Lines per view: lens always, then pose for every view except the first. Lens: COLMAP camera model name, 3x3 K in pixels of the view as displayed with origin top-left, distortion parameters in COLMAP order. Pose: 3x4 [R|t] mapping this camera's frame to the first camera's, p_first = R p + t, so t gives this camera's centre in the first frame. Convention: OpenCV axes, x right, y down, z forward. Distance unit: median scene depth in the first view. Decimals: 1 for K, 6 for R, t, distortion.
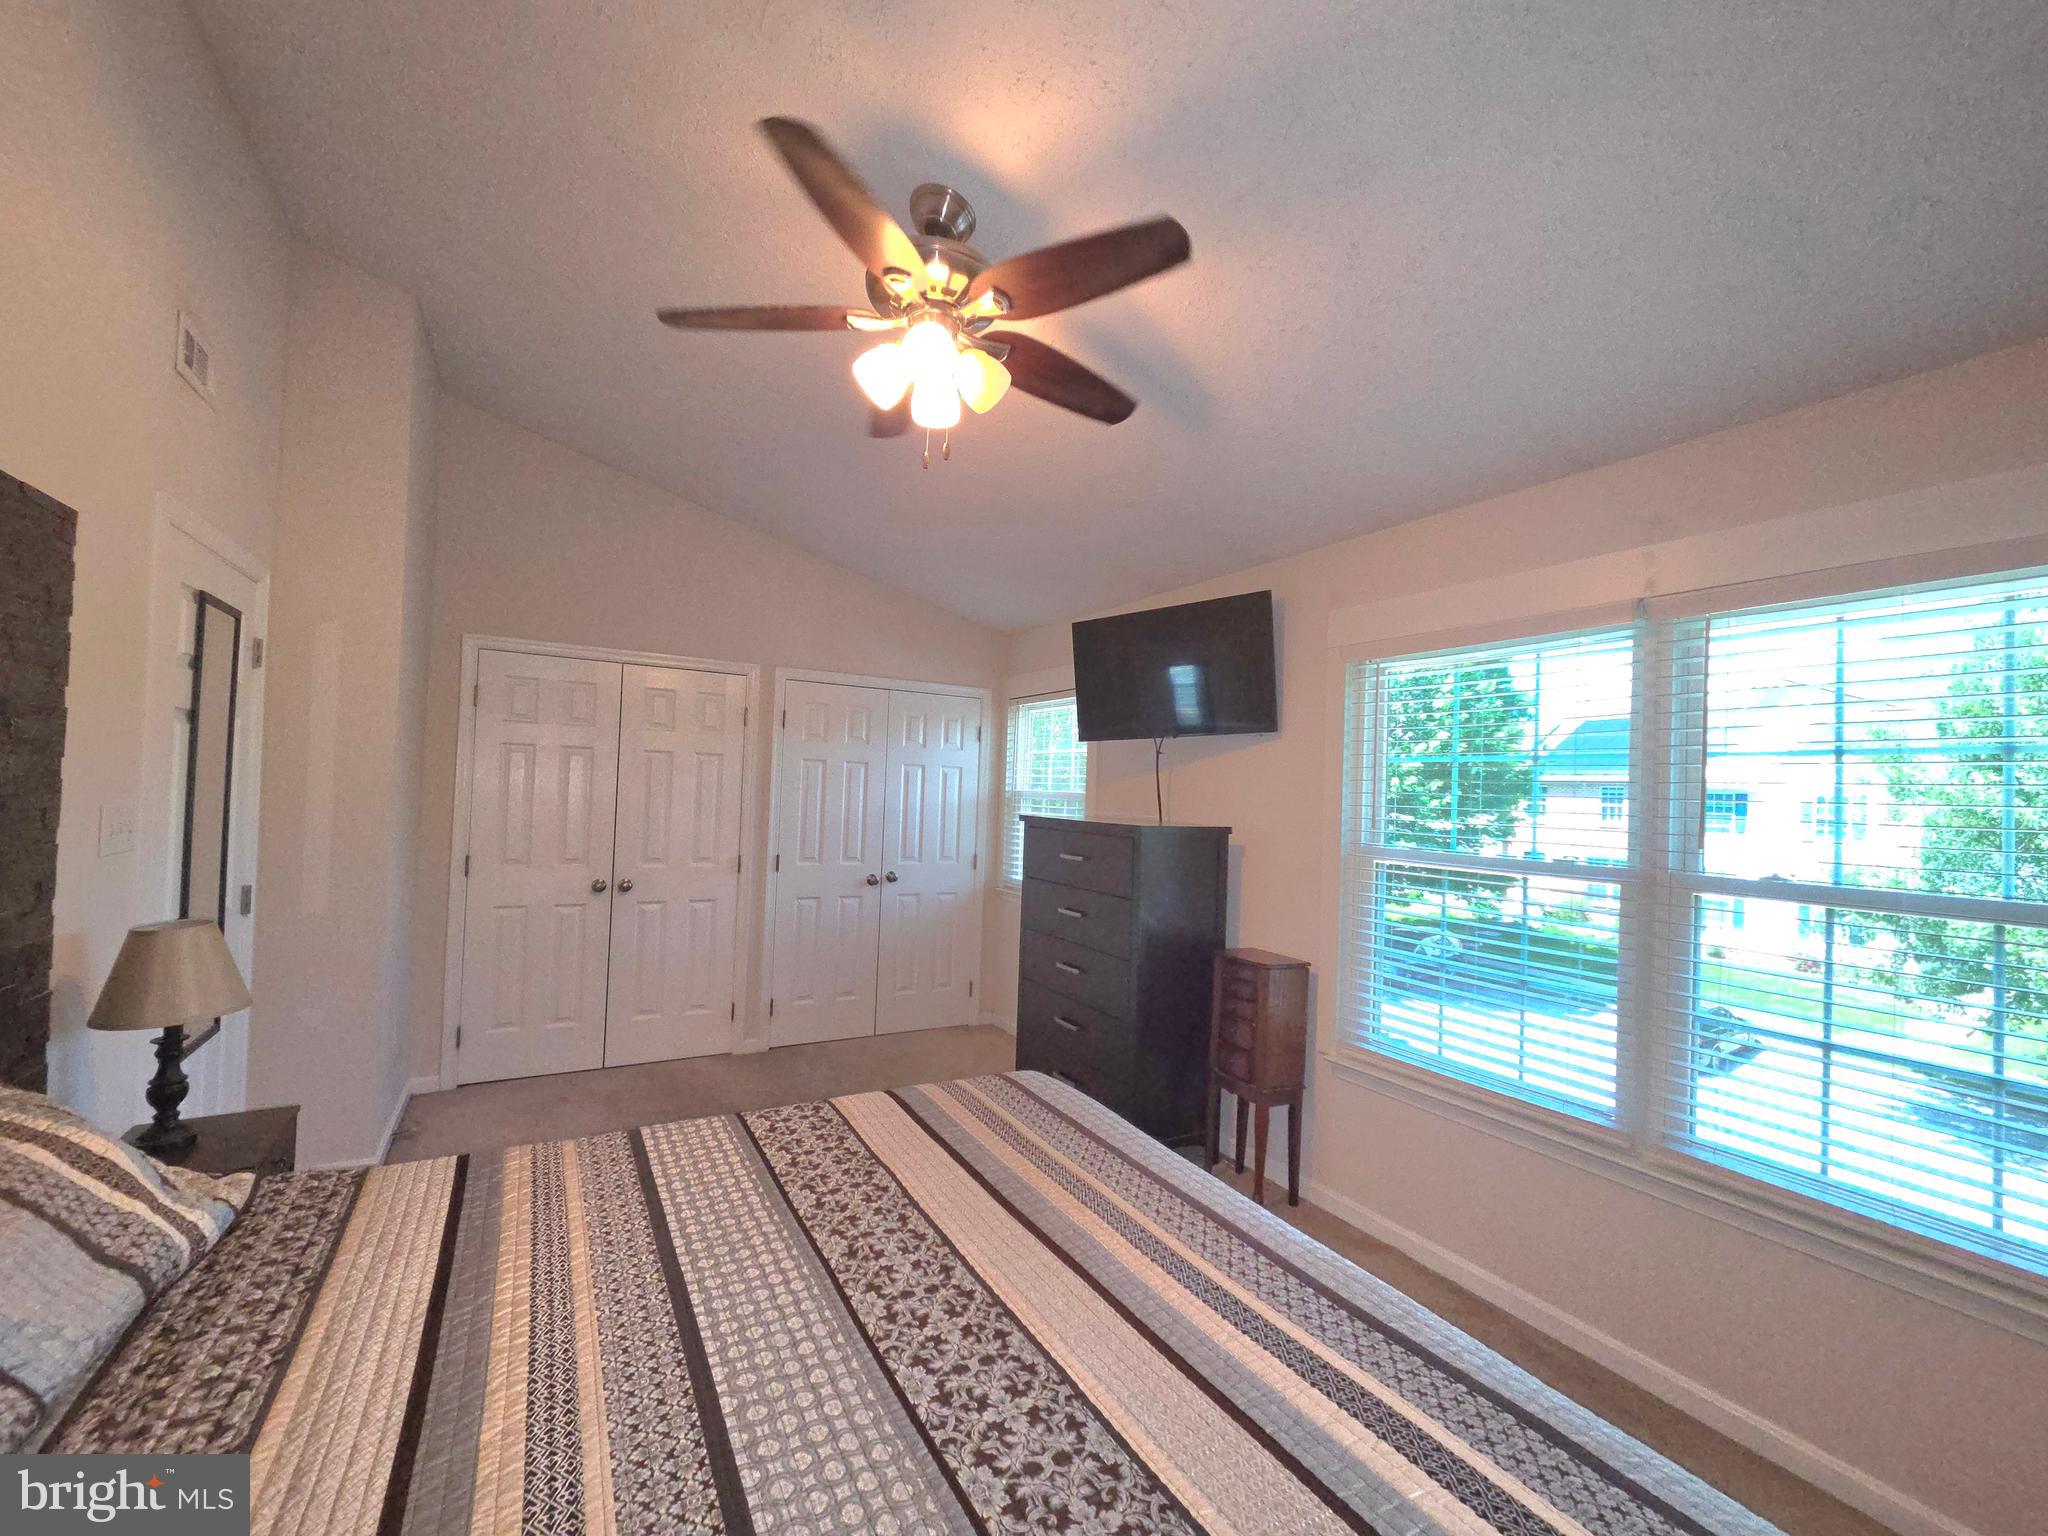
lens RADIAL K [[830.9, 0, 1021.2], [0, 830.9, 778.2], [0, 0, 1]] dist [0.003200, -0.000343]
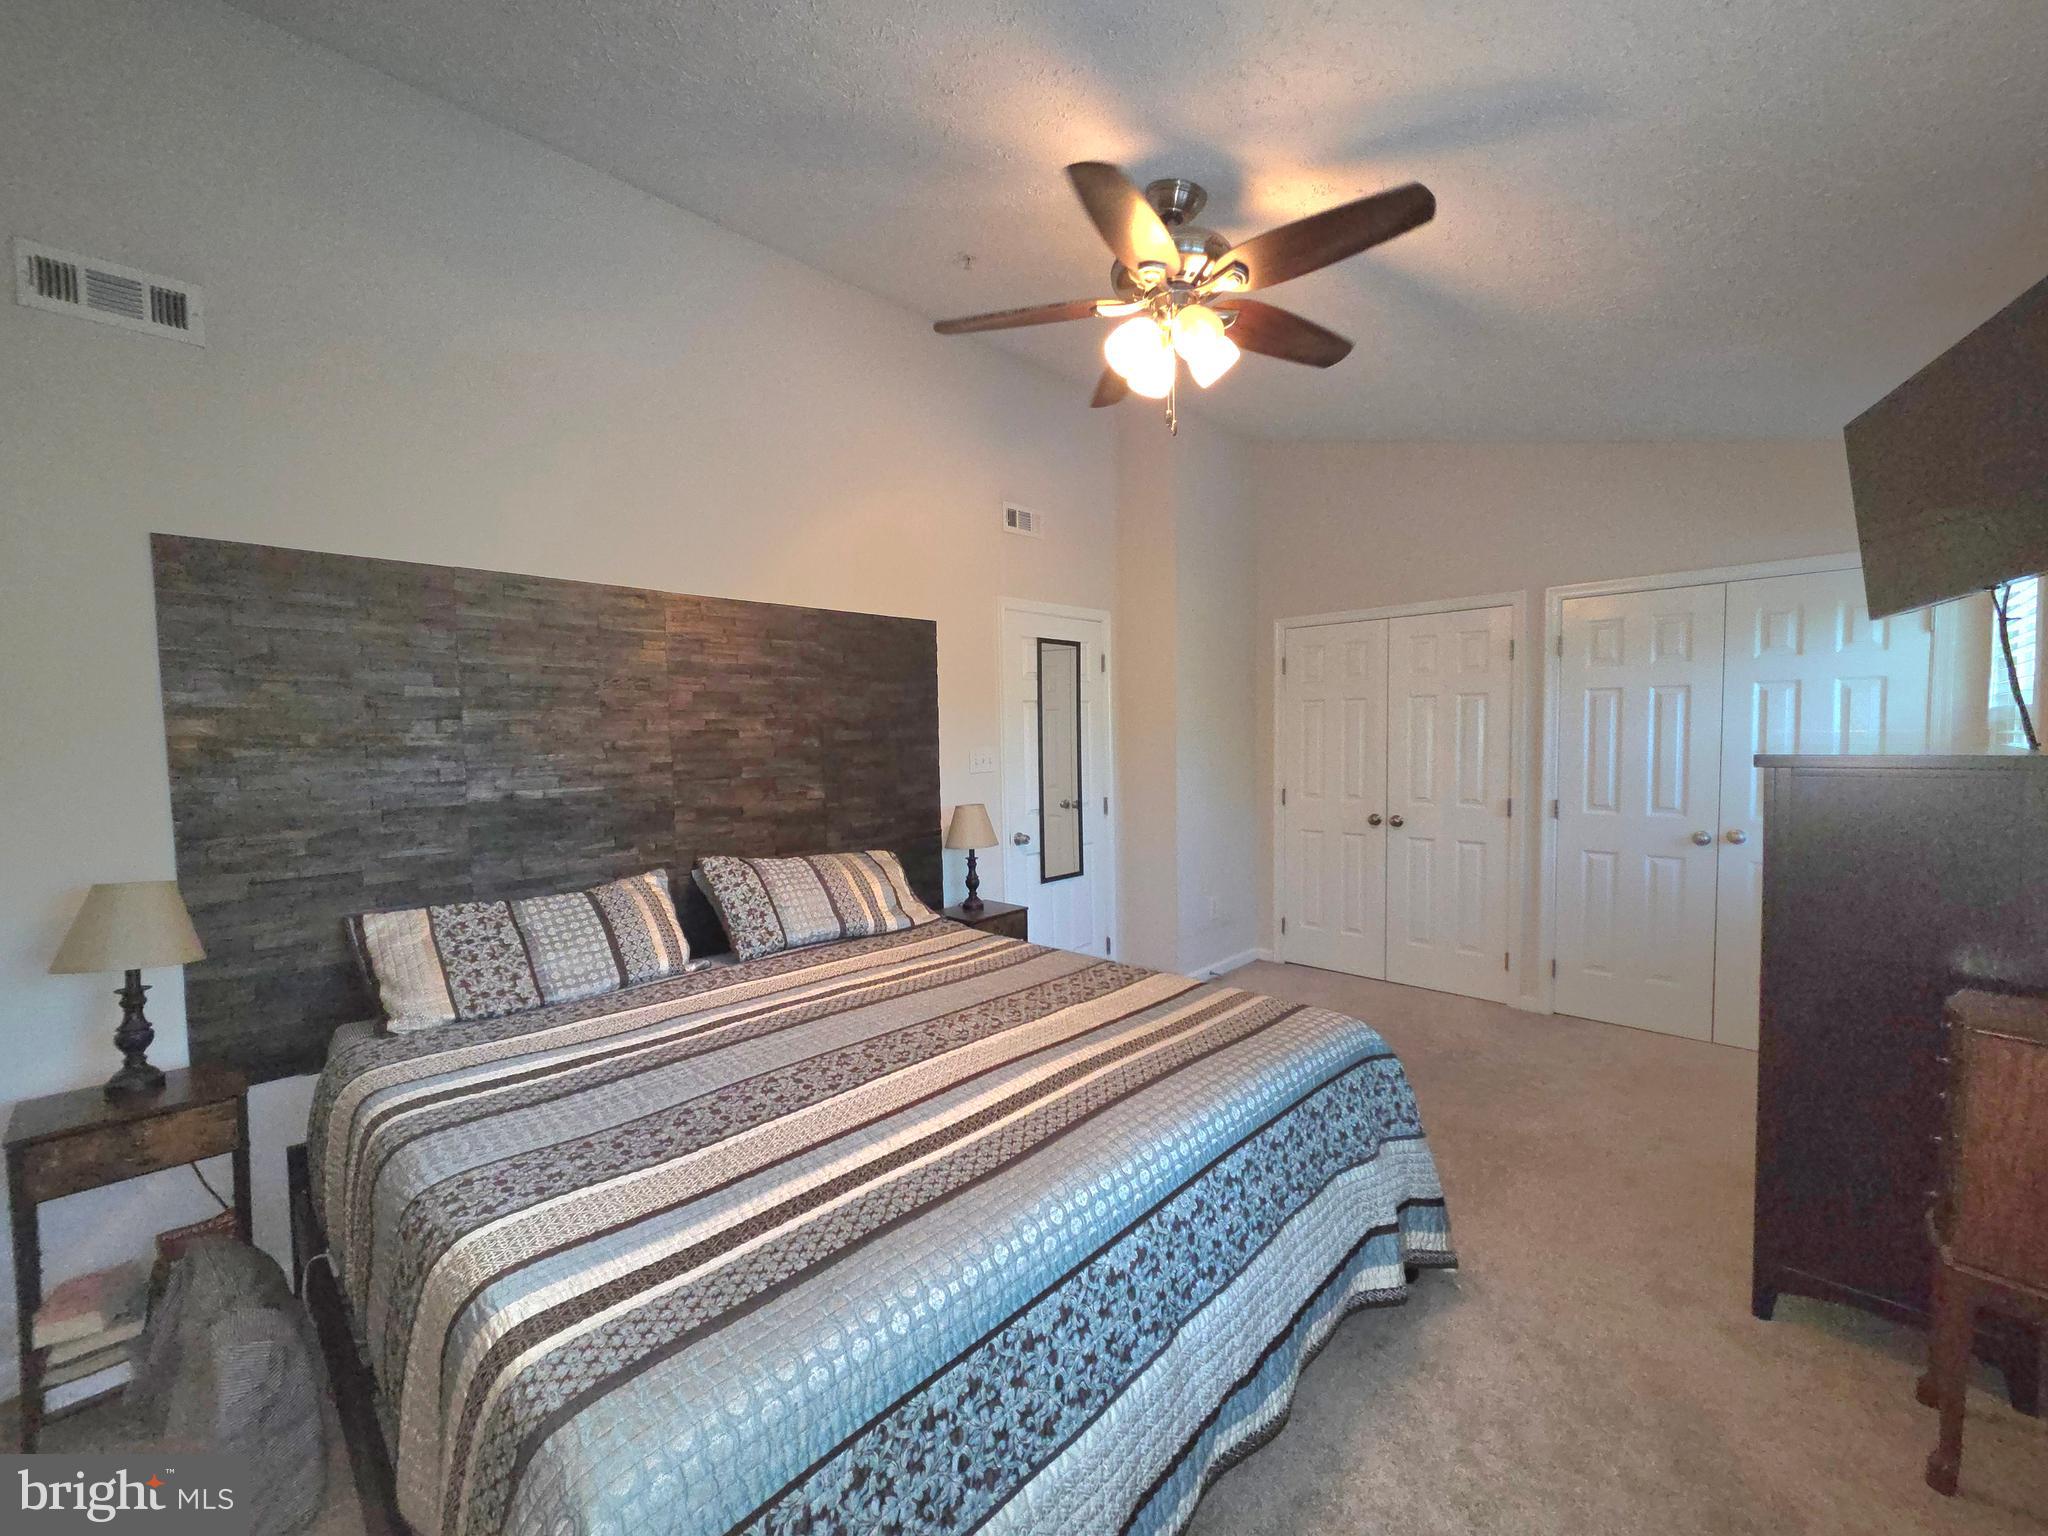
lens RADIAL K [[830.9, 0, 1021.2], [0, 830.9, 778.2], [0, 0, 1]] dist [0.003200, -0.000343]
pose [[0.279796, 0.011713, -0.959988, 0.476370], [0.043046, 0.998767, 0.024732, 0.026386], [0.959094, -0.048243, 0.278947, 0.240626]]
